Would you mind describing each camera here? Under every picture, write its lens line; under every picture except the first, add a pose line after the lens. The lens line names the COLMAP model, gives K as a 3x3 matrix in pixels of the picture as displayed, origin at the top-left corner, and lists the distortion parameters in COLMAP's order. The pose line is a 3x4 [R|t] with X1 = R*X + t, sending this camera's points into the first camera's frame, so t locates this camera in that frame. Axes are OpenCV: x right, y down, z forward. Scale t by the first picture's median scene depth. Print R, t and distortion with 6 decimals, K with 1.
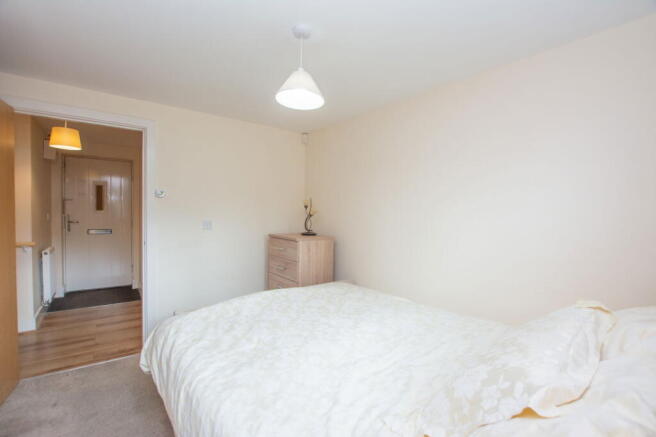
lens RADIAL K [[292.6, 0, 329.1], [0, 292.6, 219.4], [0, 0, 1]] dist [-0.014355, 0.000048]
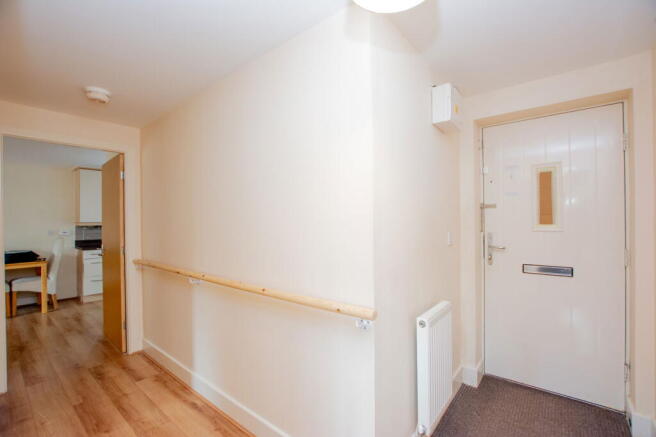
lens RADIAL K [[292.6, 0, 328.2], [0, 292.6, 223.7], [0, 0, 1]] dist [-0.014355, 0.000048]
pose [[0.237906, -0.014972, -0.971173, -0.441909], [-0.013755, 0.999729, -0.018782, -0.020932], [0.971191, 0.017827, 0.237635, 0.575514]]
